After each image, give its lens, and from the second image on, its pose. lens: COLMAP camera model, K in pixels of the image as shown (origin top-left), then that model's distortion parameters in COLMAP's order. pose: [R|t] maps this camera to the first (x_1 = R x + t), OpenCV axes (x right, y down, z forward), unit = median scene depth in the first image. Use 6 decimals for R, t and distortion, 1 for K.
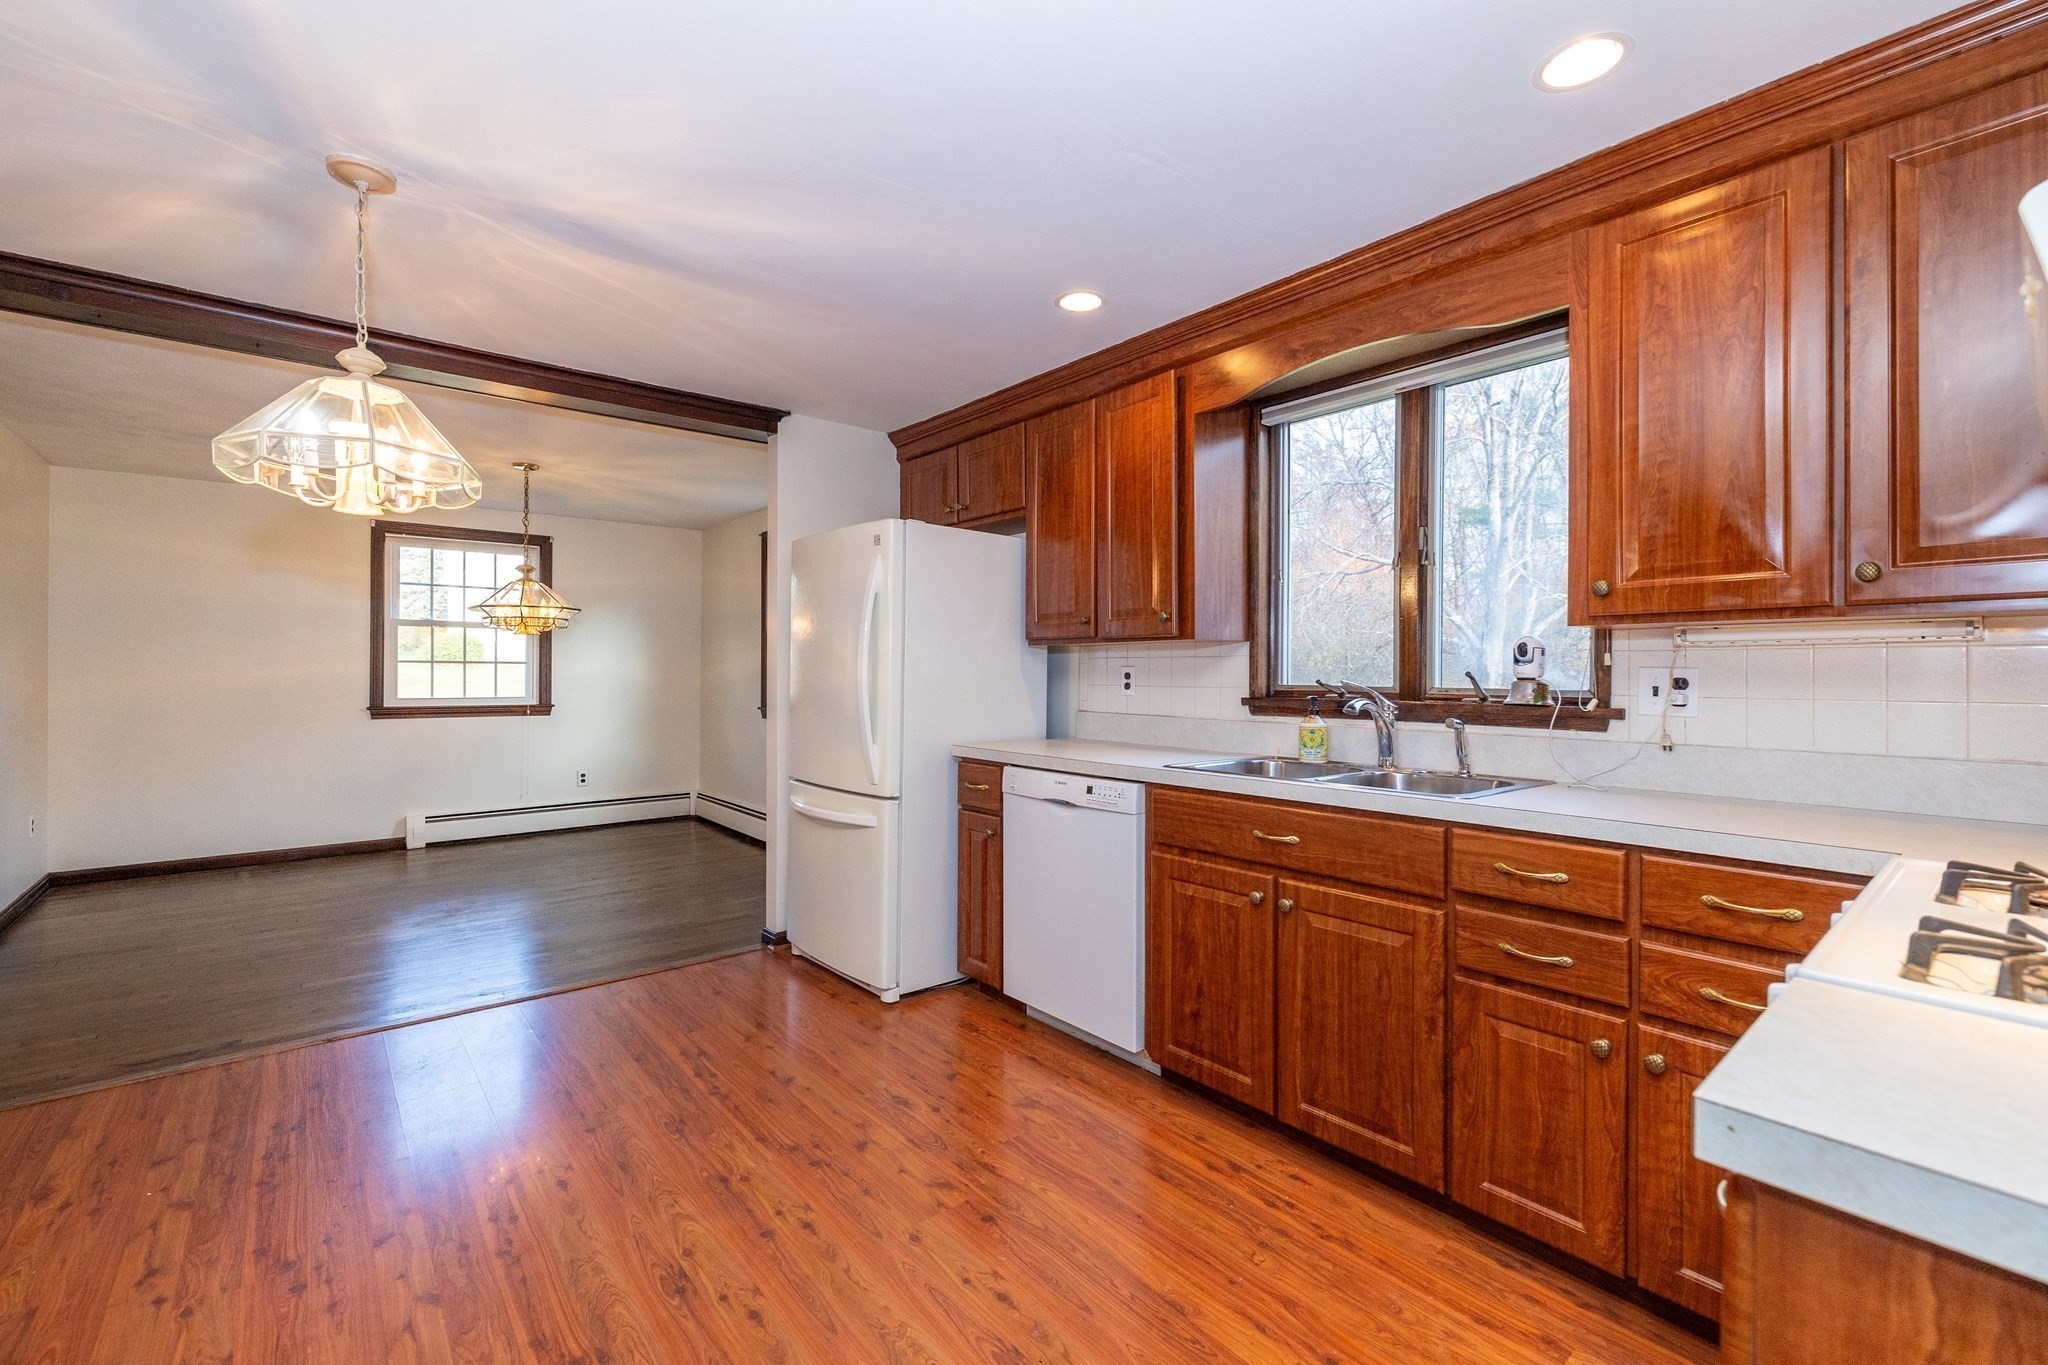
lens RADIAL K [[885.9, 0, 1021.5], [0, 885.9, 653.0], [0, 0, 1]] dist [0.003005, 0.000650]
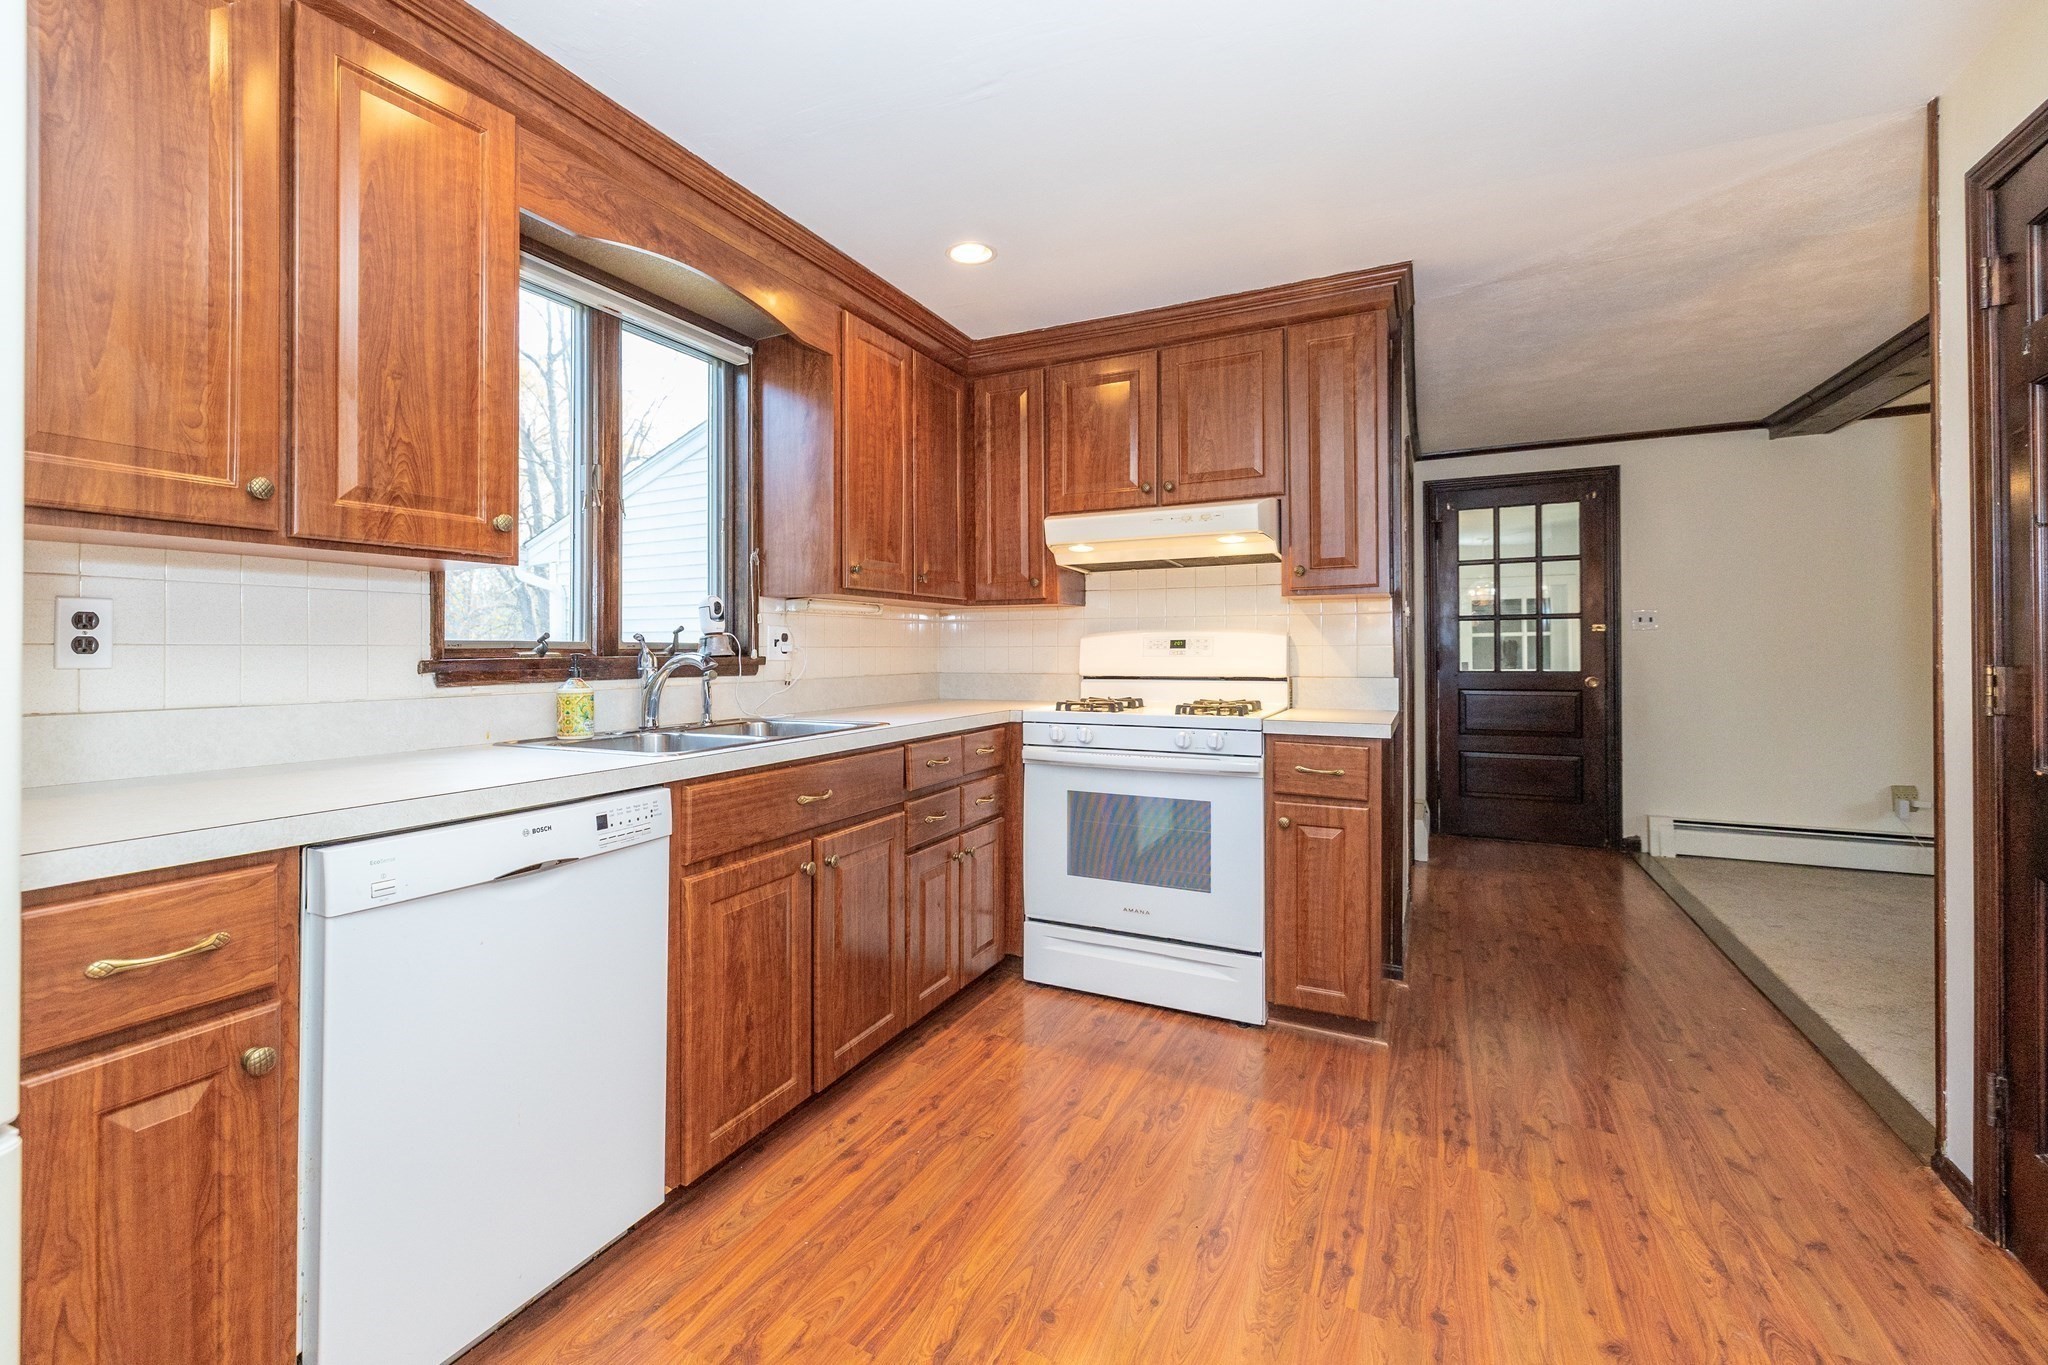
lens RADIAL K [[885.9, 0, 952.2], [0, 885.9, 653.4], [0, 0, 1]] dist [0.003005, 0.000650]
pose [[-0.365911, -0.005645, 0.930633, -0.573184], [-0.018775, 0.999823, -0.001317, 0.047396], [-0.930460, -0.017954, -0.365952, 1.082218]]
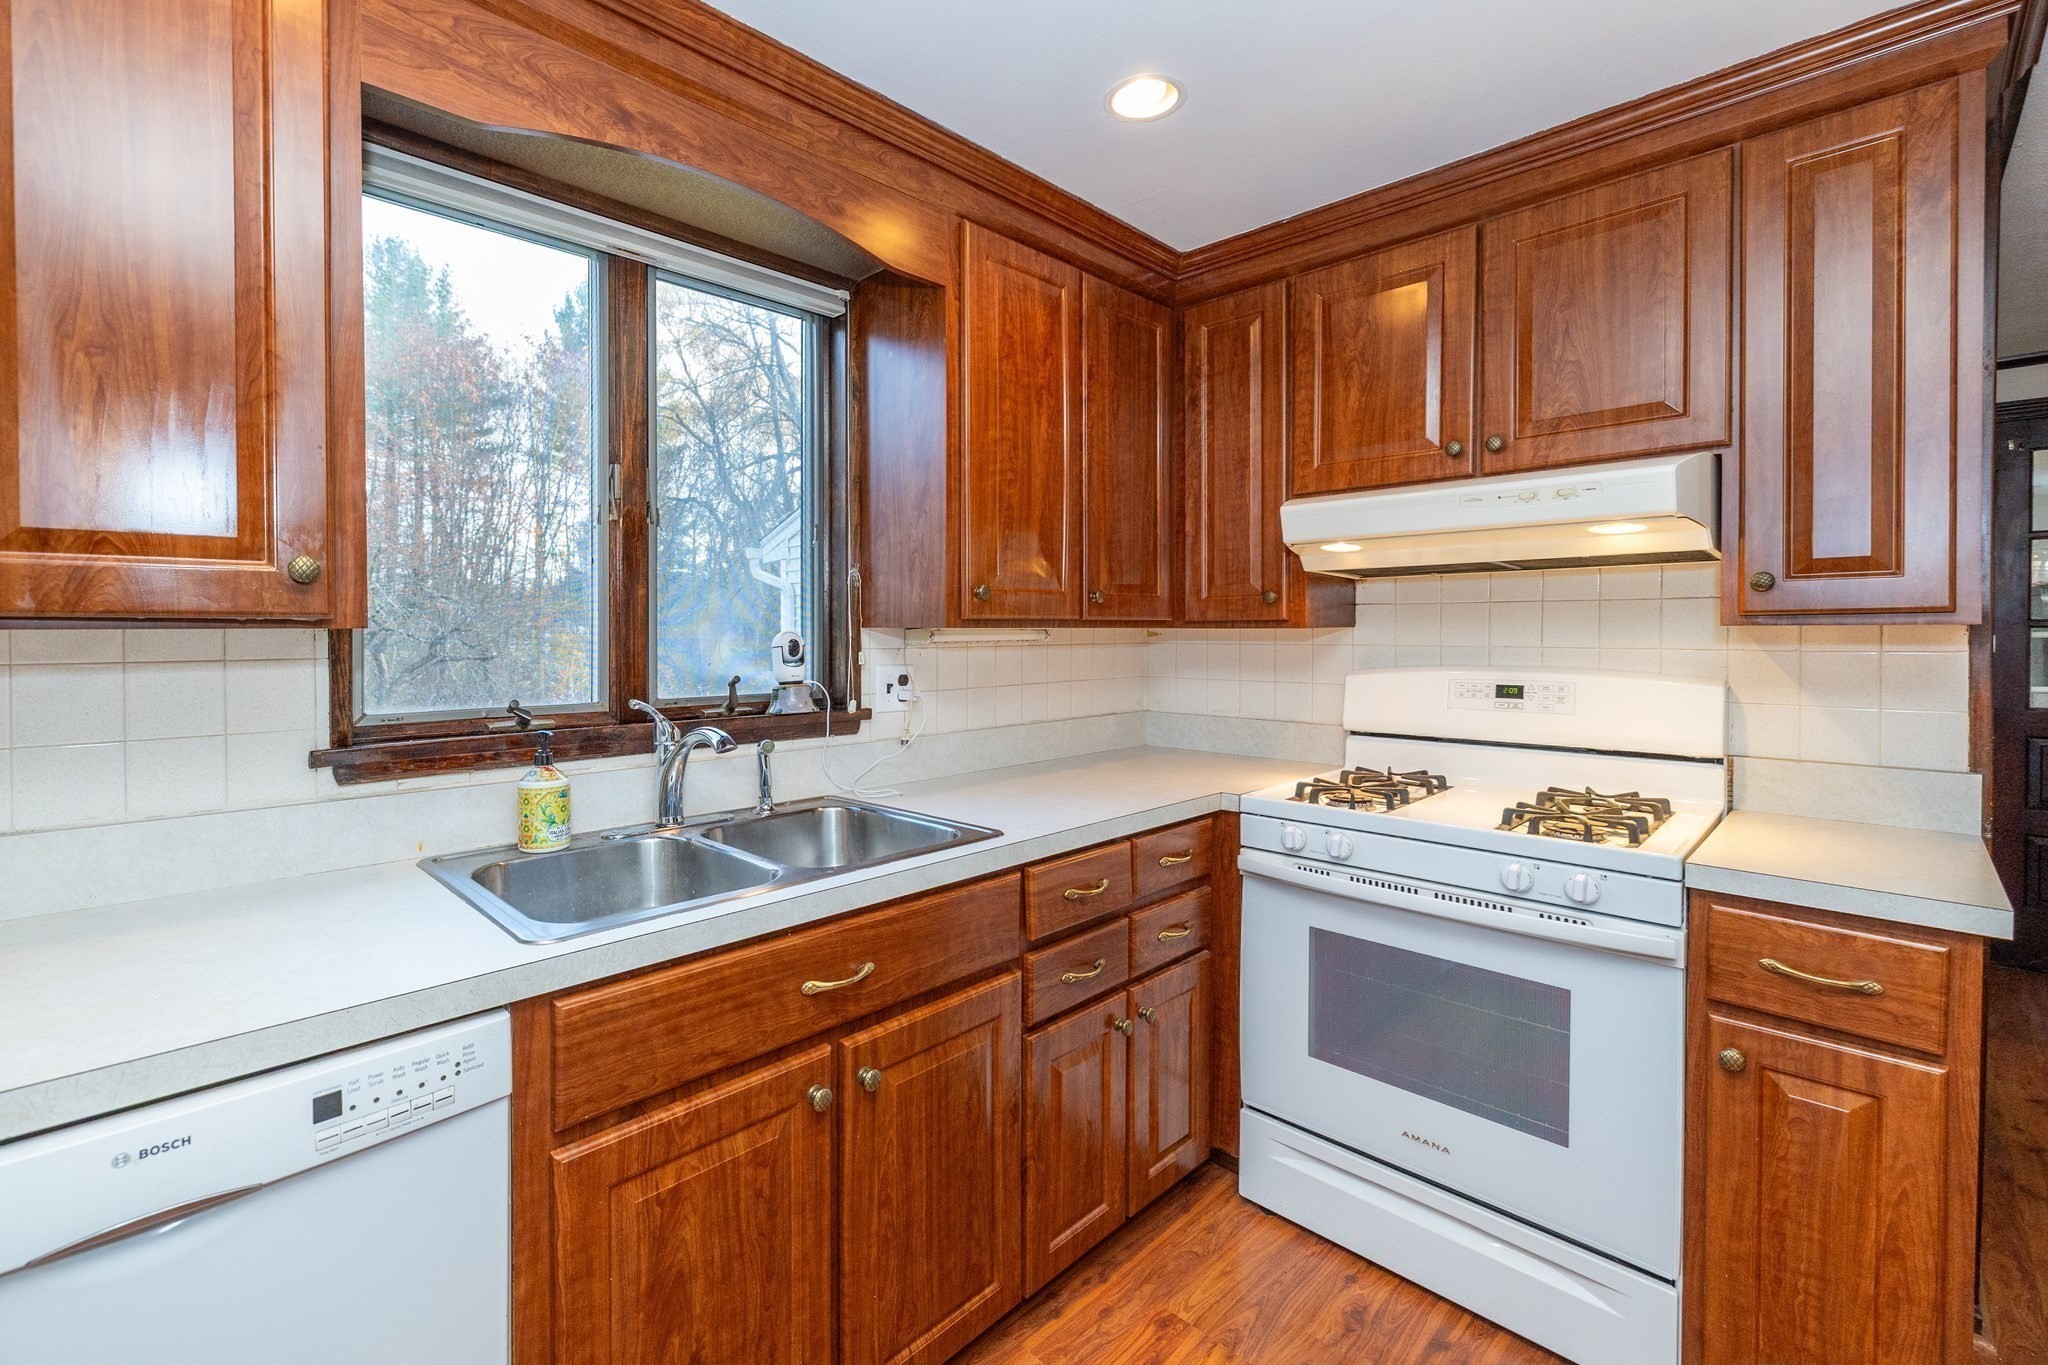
lens RADIAL K [[885.9, 0, 951.6], [0, 885.9, 645.0], [0, 0, 1]] dist [0.003005, 0.000650]
pose [[-0.056734, -0.021050, 0.998167, -0.271115], [-0.020773, 0.999586, 0.019899, -0.025076], [-0.998173, -0.019606, -0.057148, 0.860048]]
